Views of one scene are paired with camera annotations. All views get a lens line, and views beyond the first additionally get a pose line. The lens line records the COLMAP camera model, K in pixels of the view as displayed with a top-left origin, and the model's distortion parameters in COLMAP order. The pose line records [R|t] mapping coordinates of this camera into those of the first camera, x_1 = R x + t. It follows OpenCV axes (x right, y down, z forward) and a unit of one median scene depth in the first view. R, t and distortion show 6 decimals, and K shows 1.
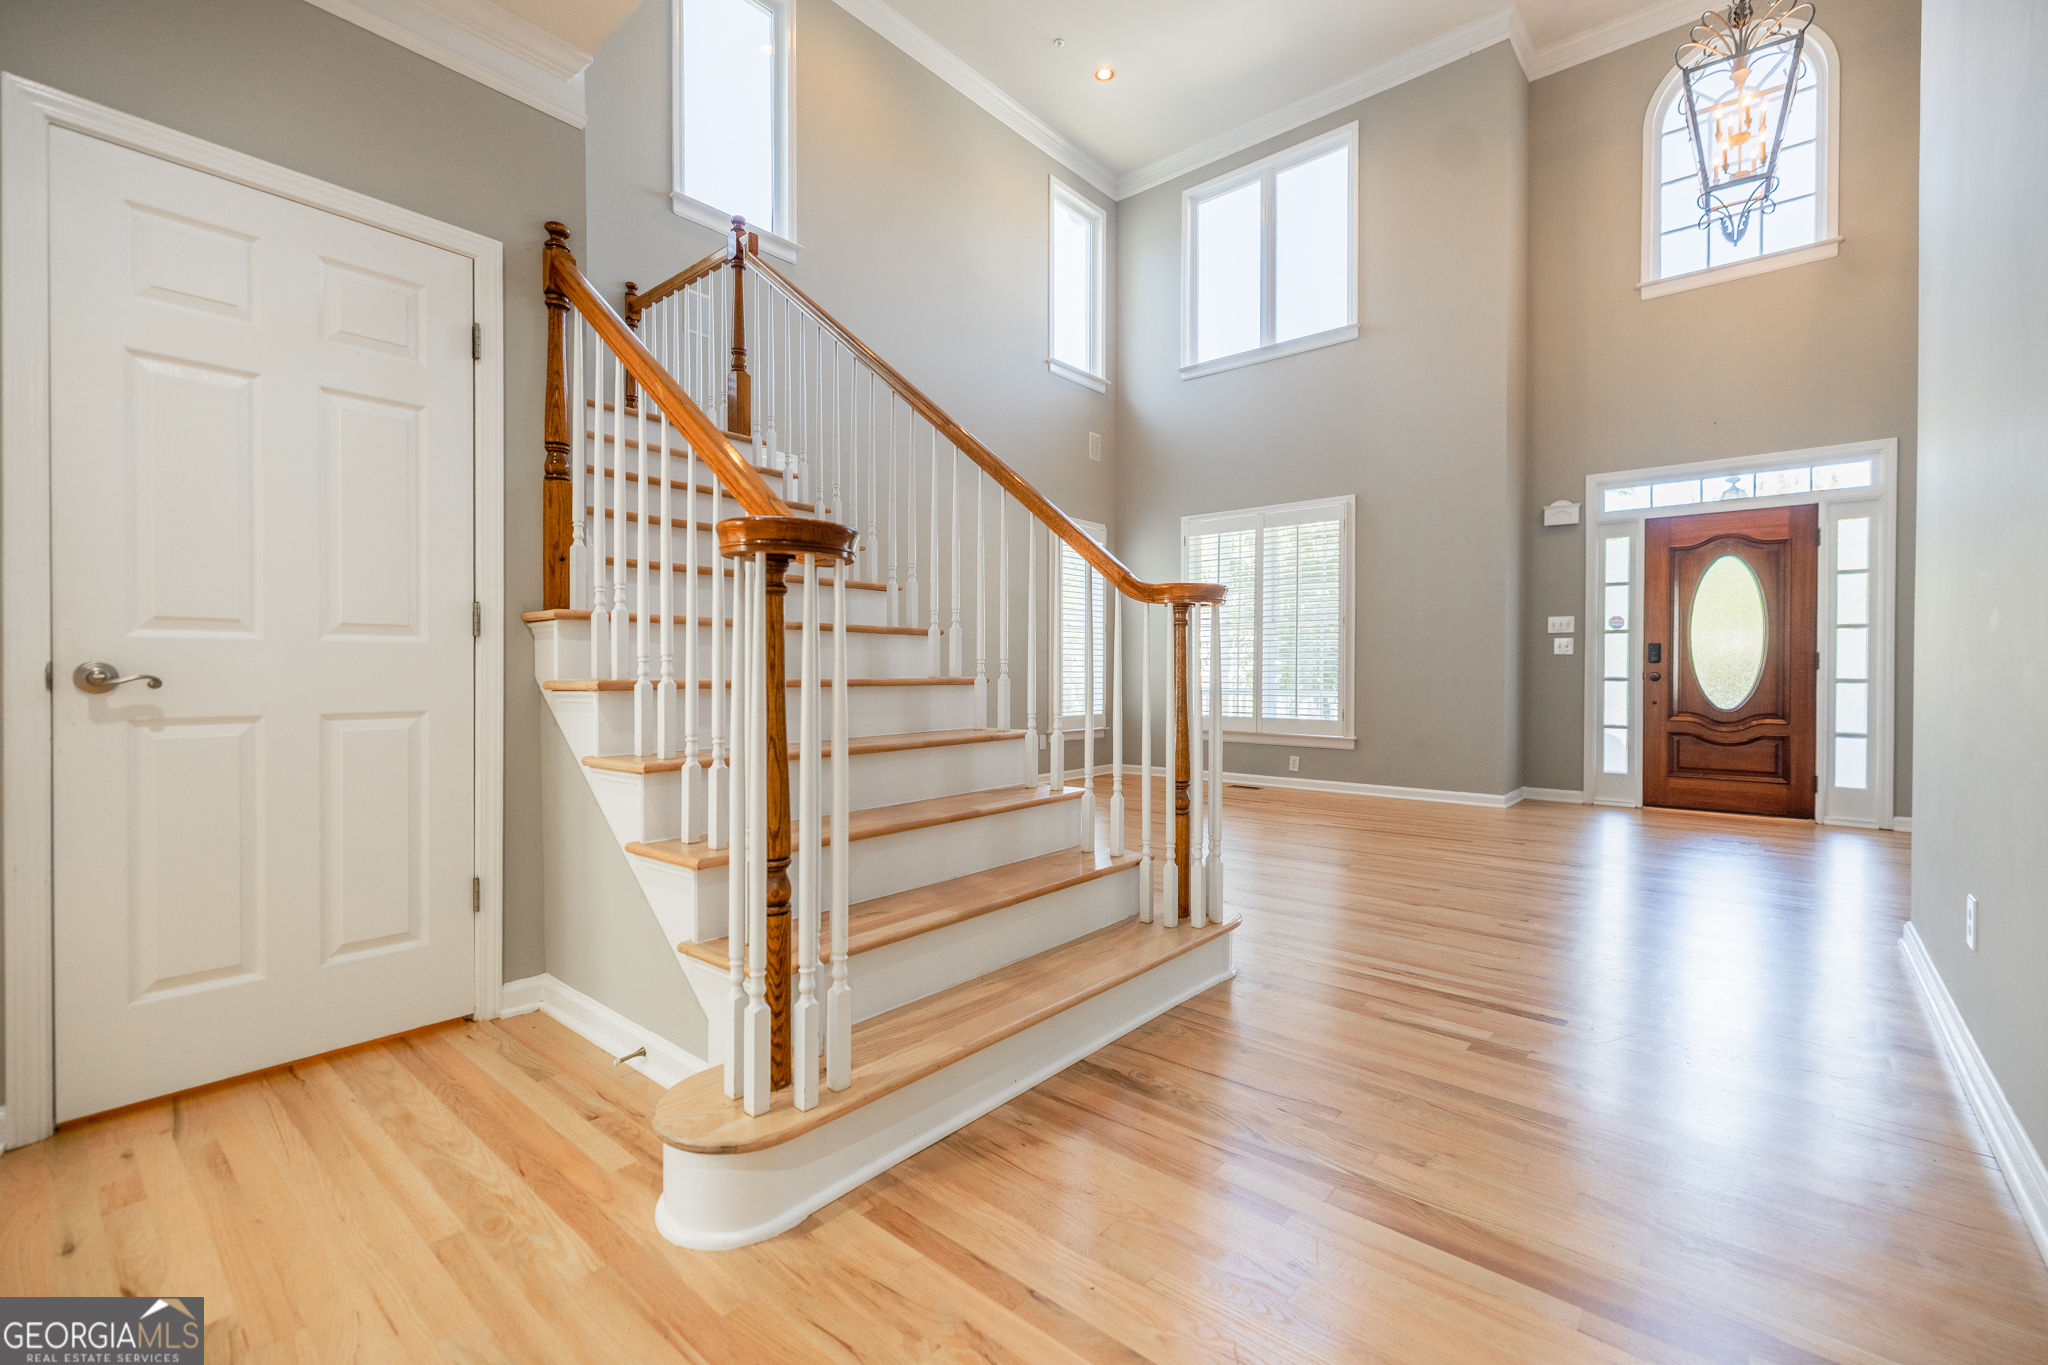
lens RADIAL K [[861.2, 0, 1027.2], [0, 861.2, 683.7], [0, 0, 1]] dist [0.002863, -0.000094]
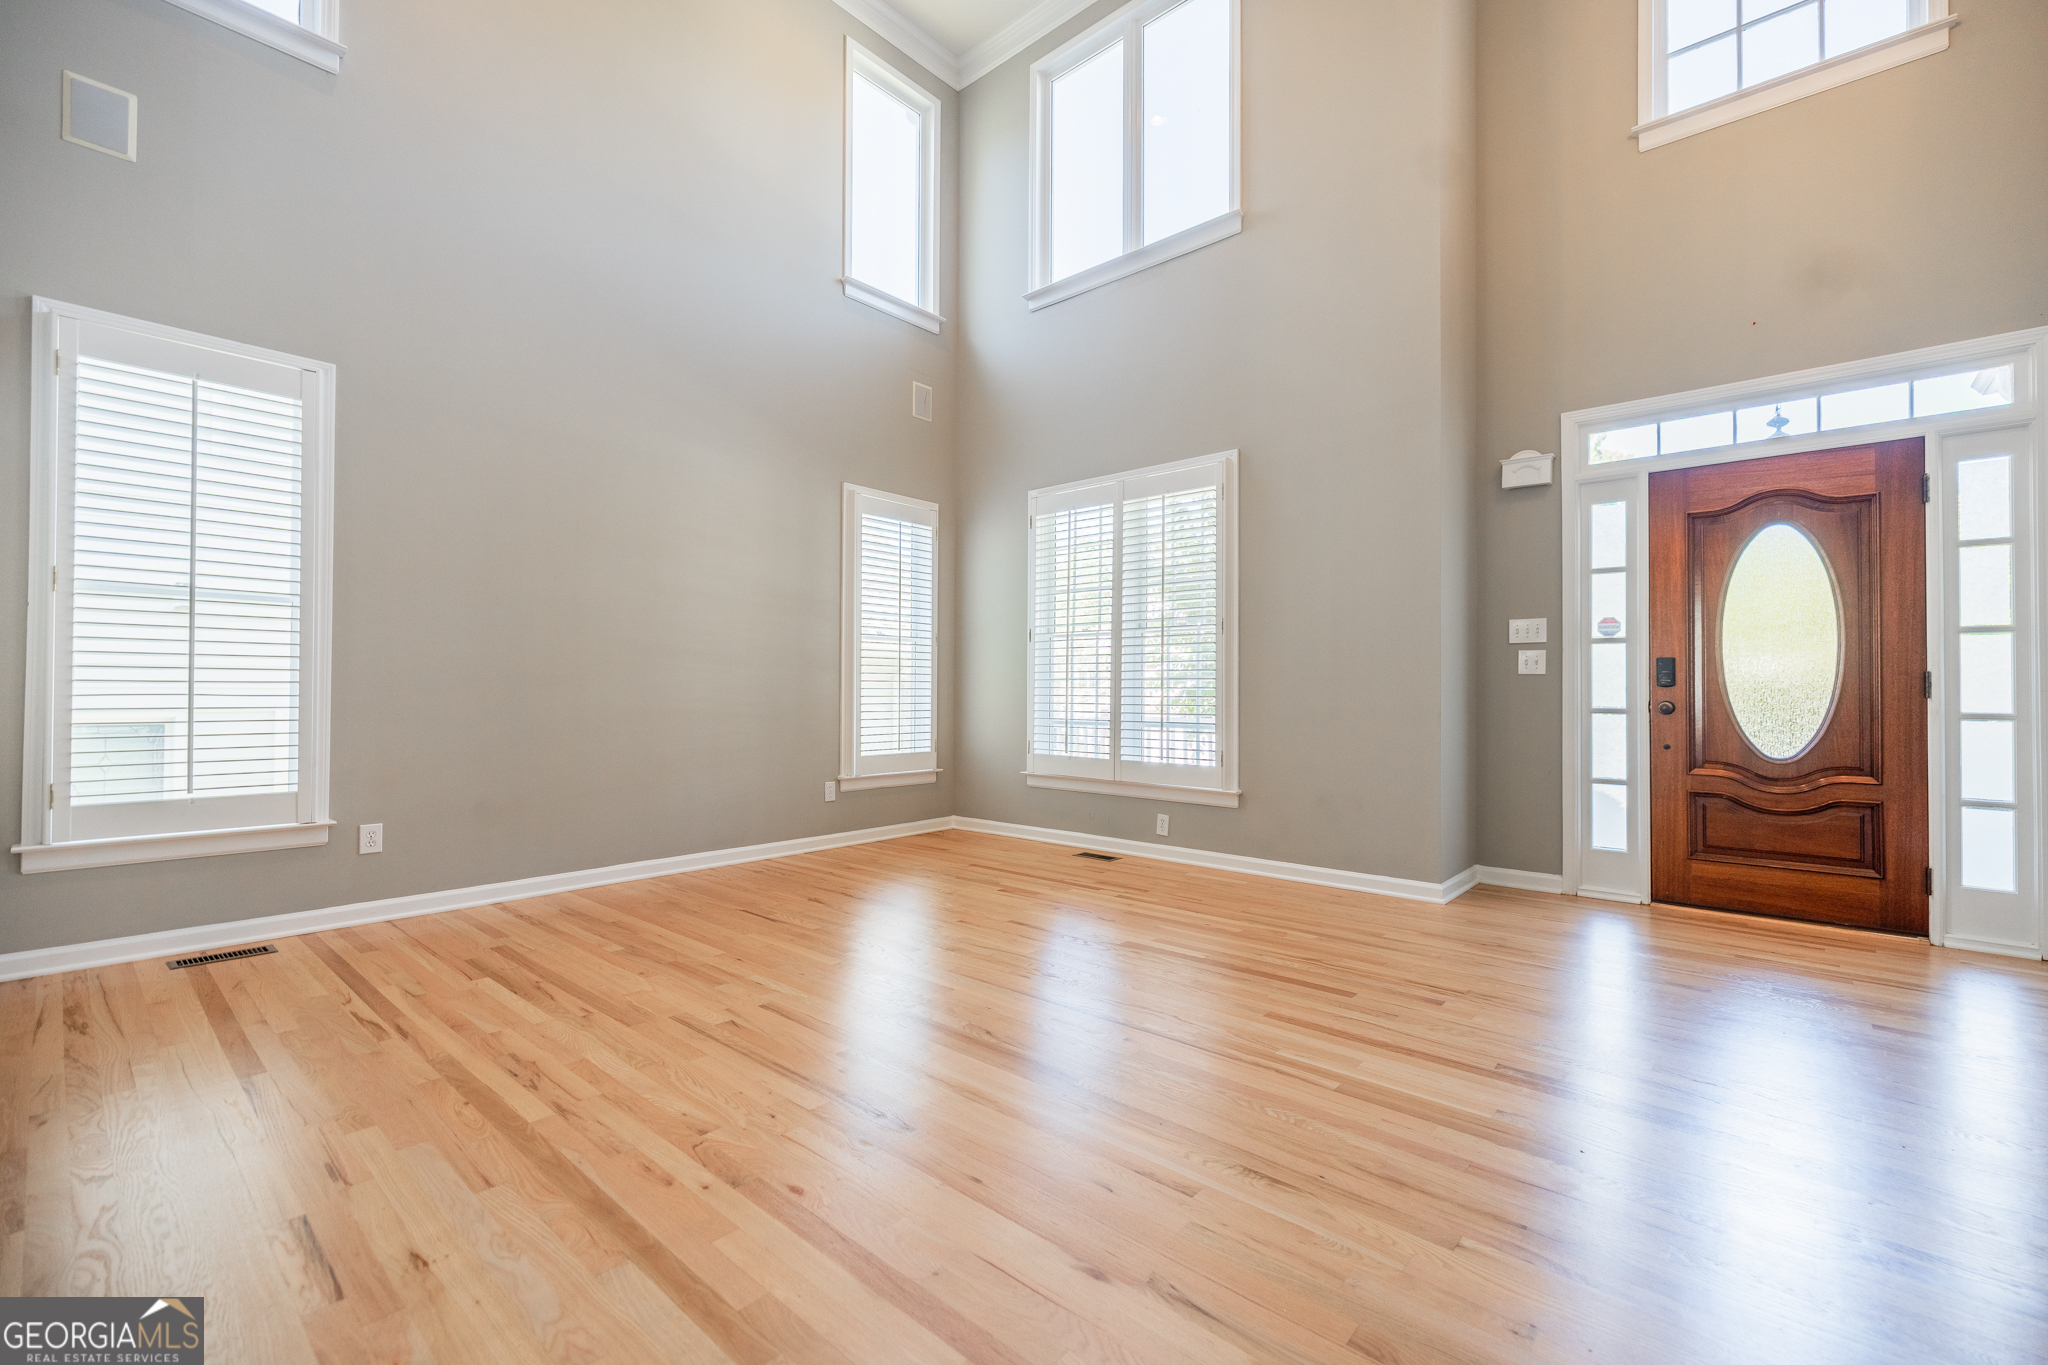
lens RADIAL K [[861.2, 0, 1020.2], [0, 861.2, 683.3], [0, 0, 1]] dist [0.002863, -0.000094]
pose [[0.999864, 0.004894, -0.015741, 0.229066], [-0.005317, 0.999622, -0.026967, -0.006131], [0.015603, 0.027047, 0.999512, 0.313014]]
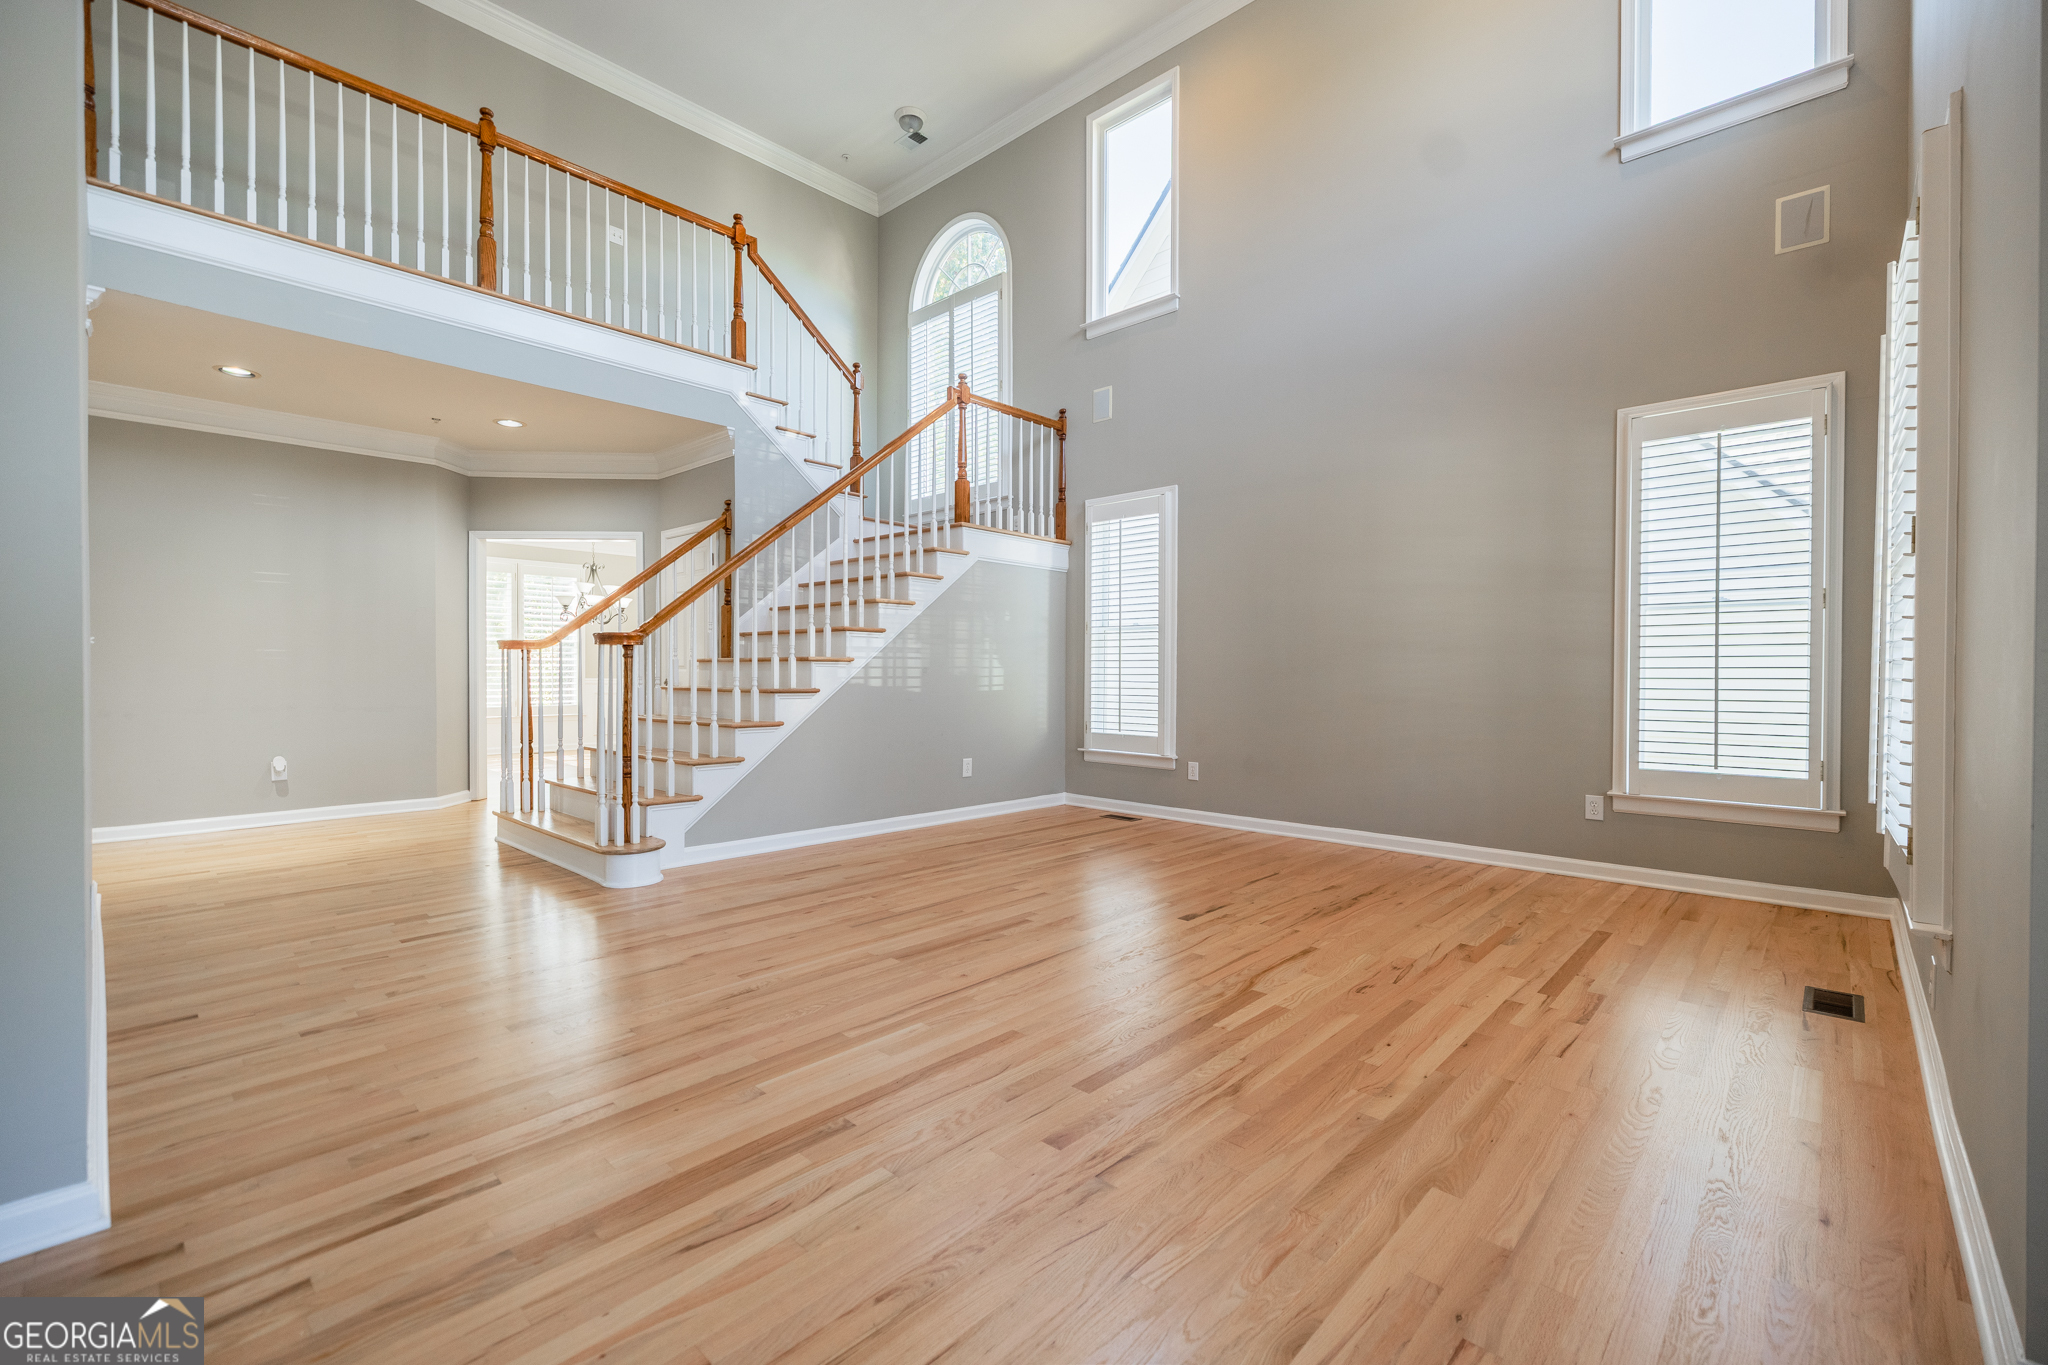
lens RADIAL K [[861.2, 0, 1030.7], [0, 861.2, 675.6], [0, 0, 1]] dist [0.002863, -0.000094]
pose [[-0.043603, 0.004002, -0.999041, 0.739931], [-0.018398, 0.999819, 0.004808, -0.020539], [0.998880, 0.018590, -0.043521, 0.765423]]
